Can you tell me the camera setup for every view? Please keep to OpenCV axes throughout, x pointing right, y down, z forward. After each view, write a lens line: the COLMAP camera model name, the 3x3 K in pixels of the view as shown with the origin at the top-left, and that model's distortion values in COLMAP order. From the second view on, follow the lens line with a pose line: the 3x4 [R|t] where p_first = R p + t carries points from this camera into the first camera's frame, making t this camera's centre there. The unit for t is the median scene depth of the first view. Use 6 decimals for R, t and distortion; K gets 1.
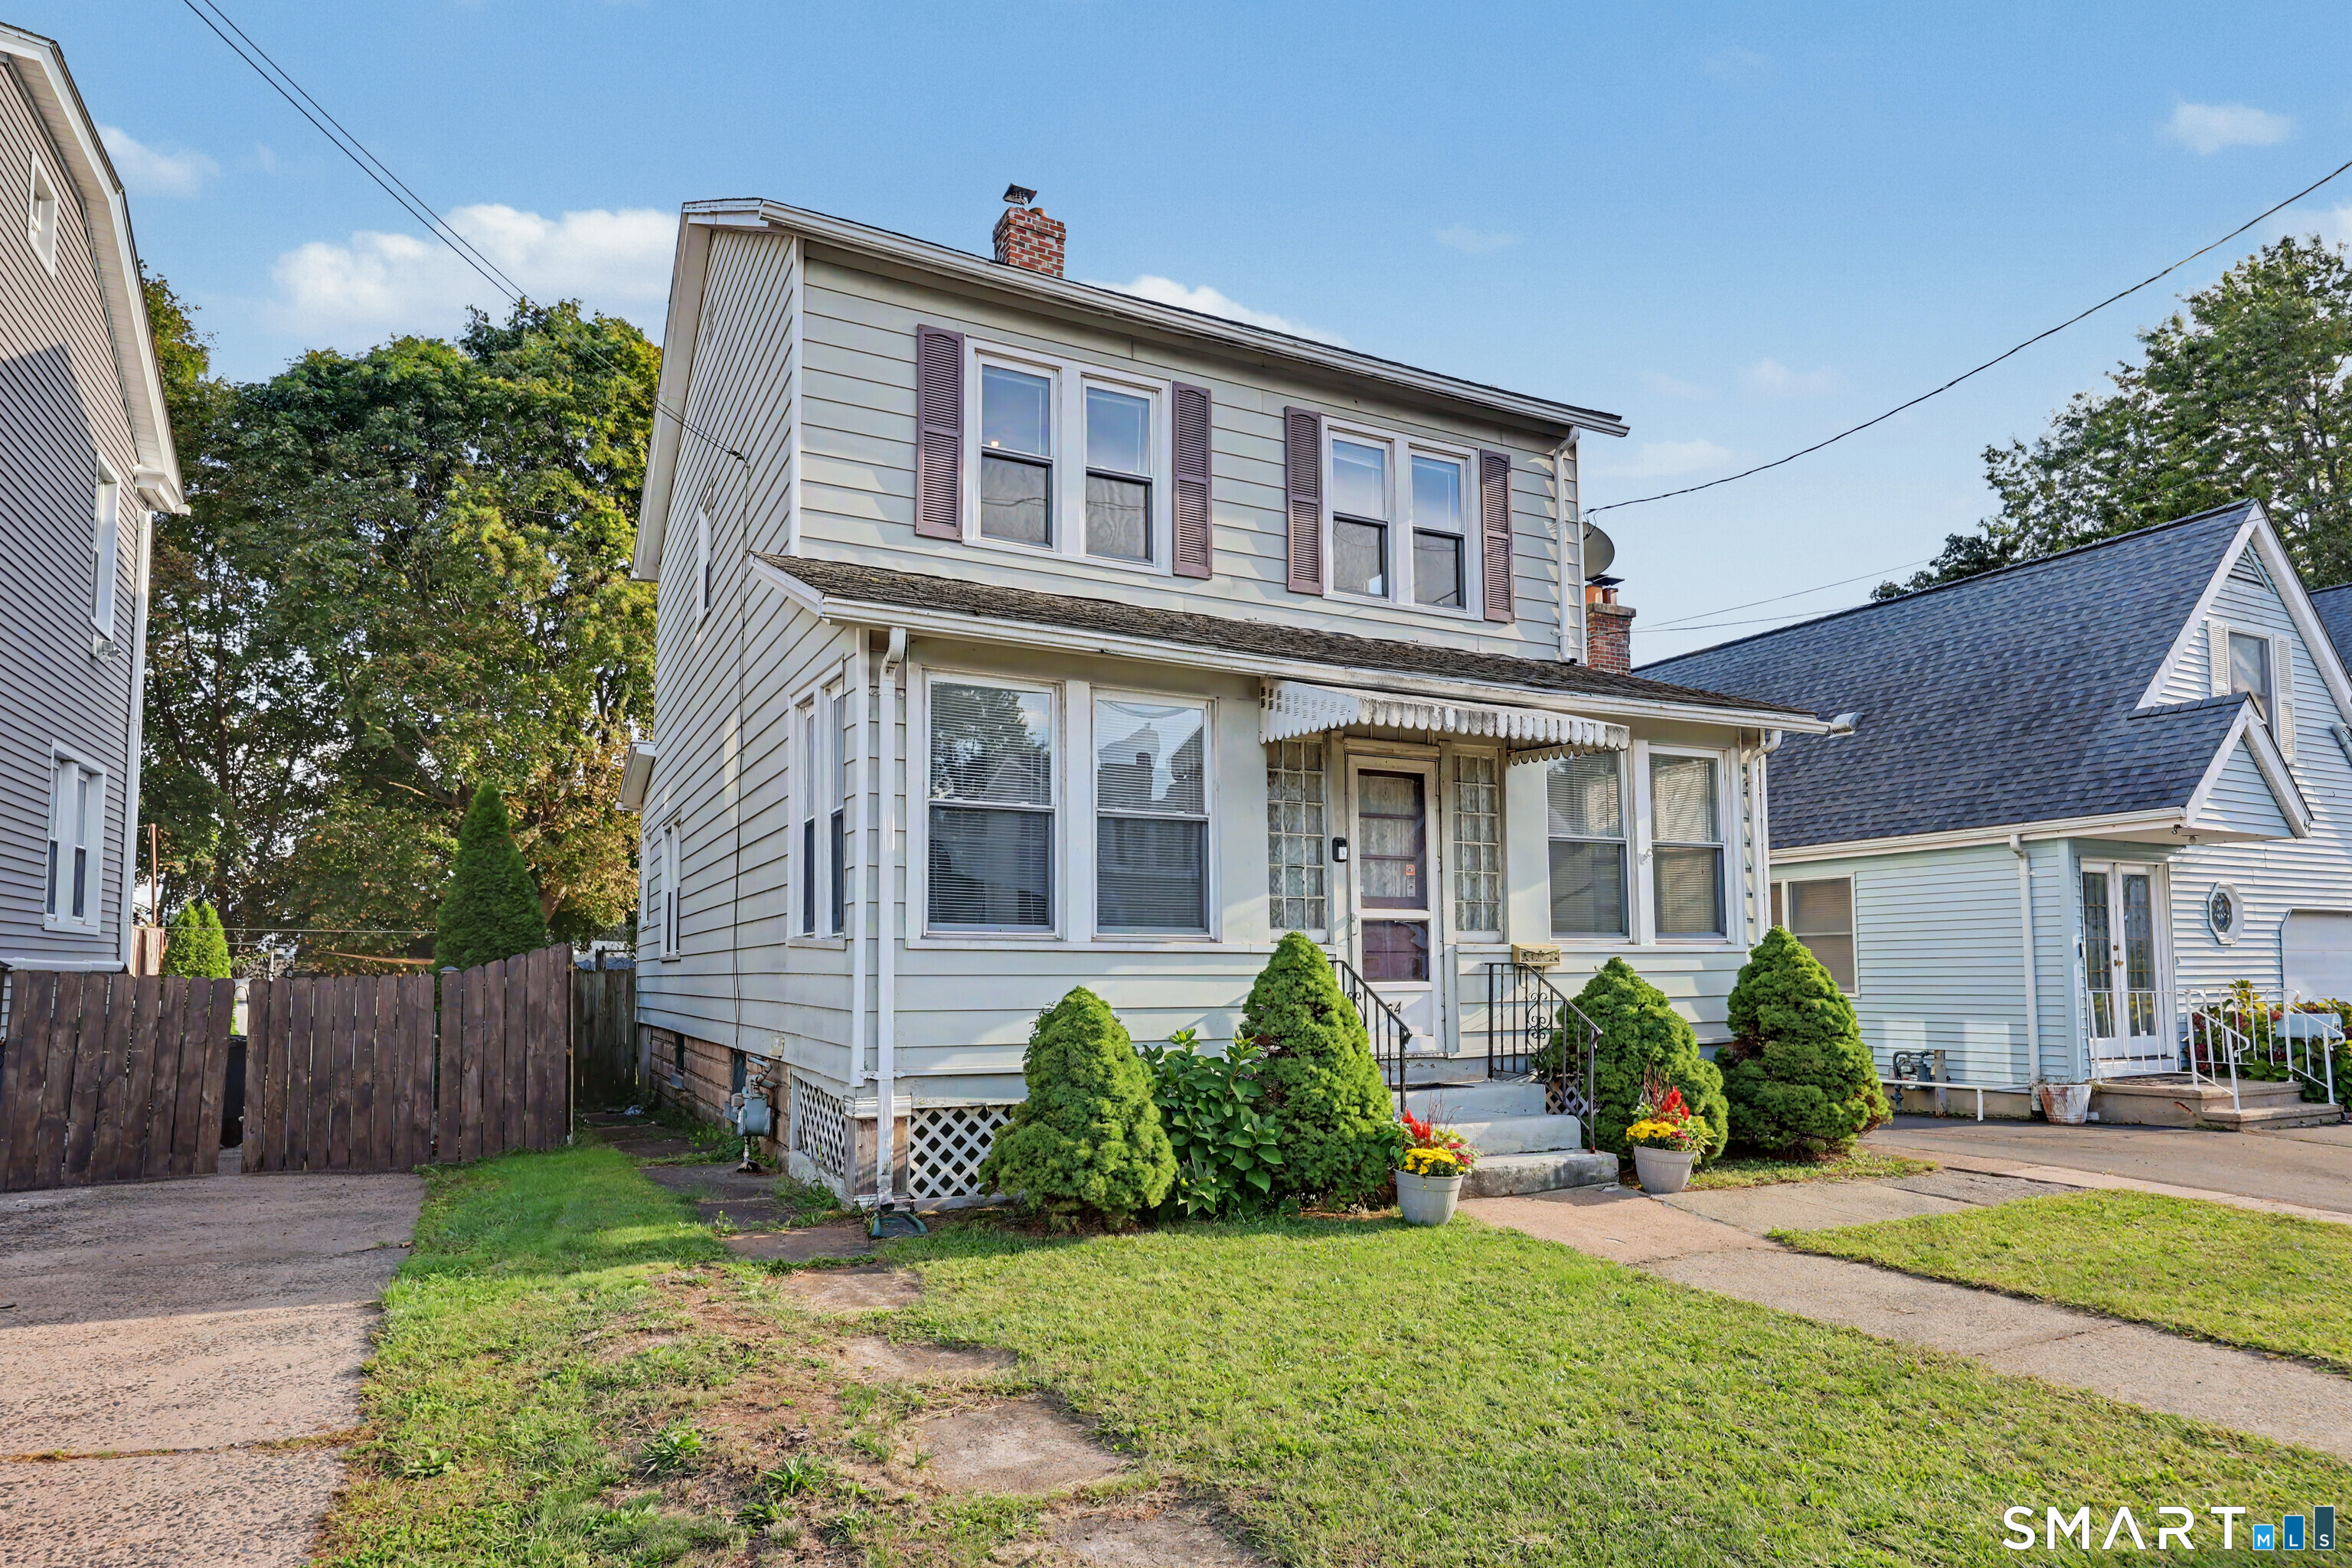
lens RADIAL K [[1339.4, 0, 1177.2], [0, 1339.4, 936.4], [0, 0, 1]] dist [0.003247, 0.000512]
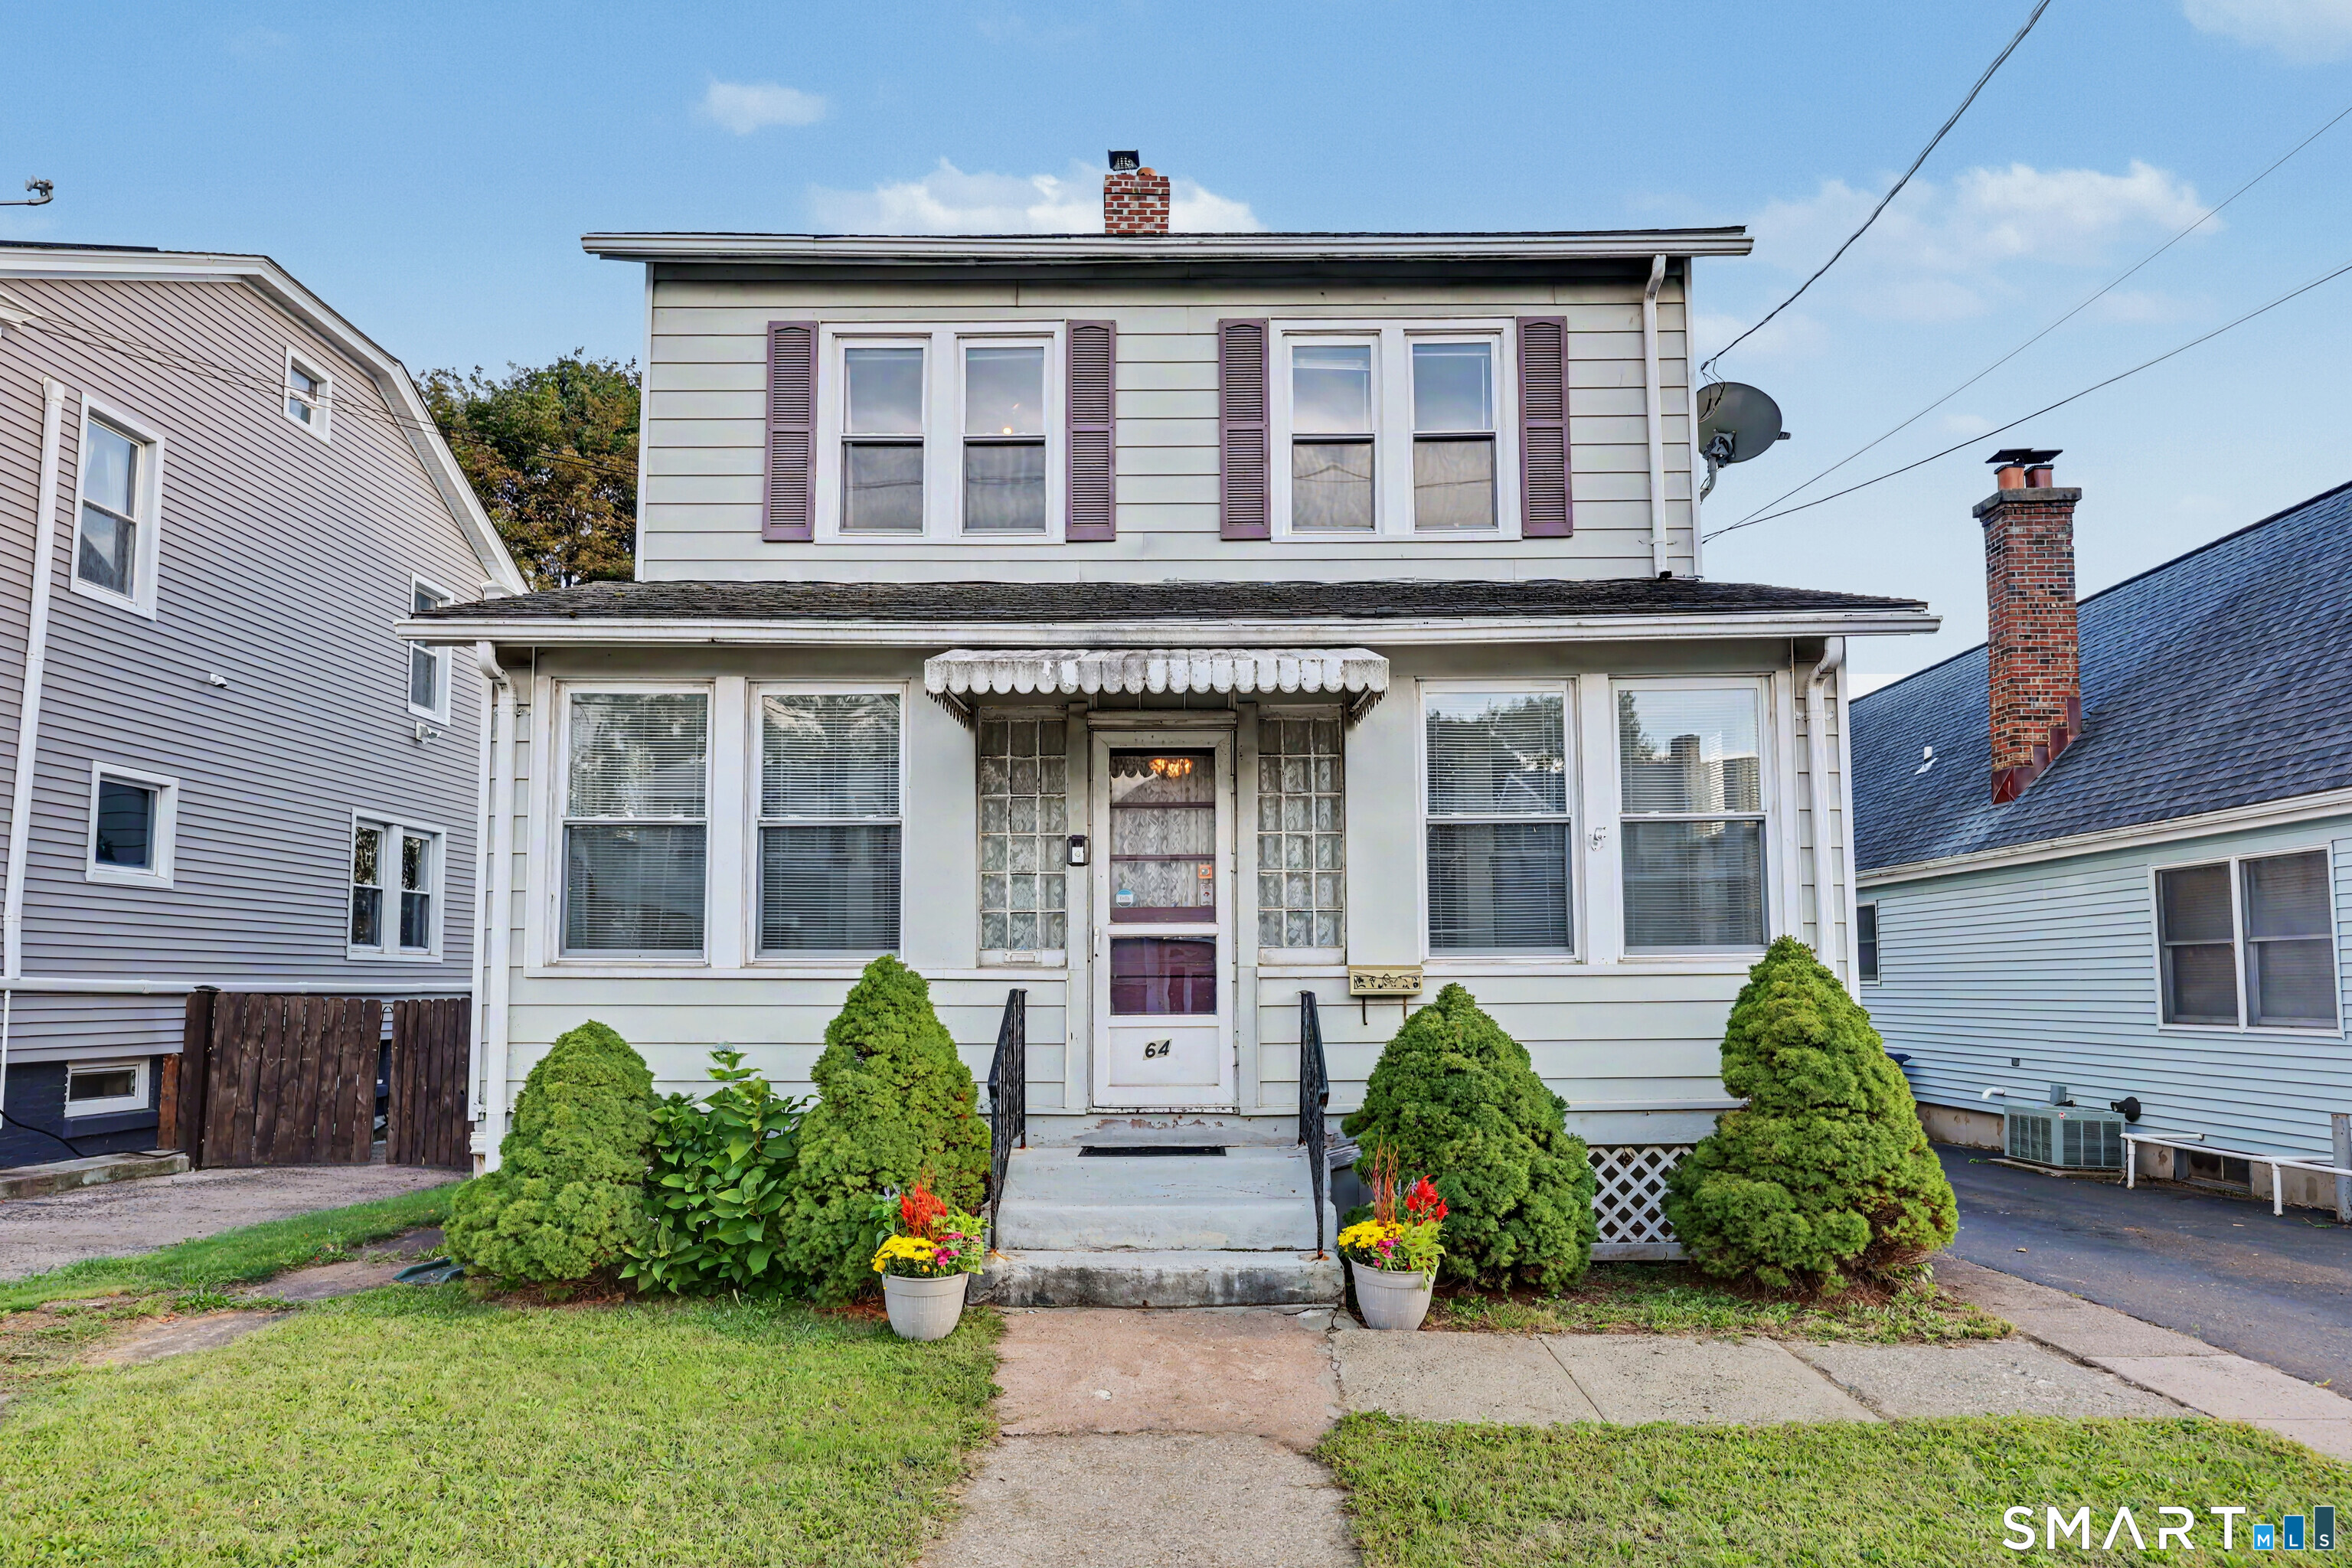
lens RADIAL K [[1341.5, 0, 1184.2], [0, 1341.5, 933.3], [0, 0, 1]] dist [0.003548, -0.000080]
pose [[0.886538, -0.017127, -0.462338, 0.508452], [0.012133, 0.999832, -0.013771, -0.002616], [0.462496, 0.006599, 0.886597, 0.289989]]
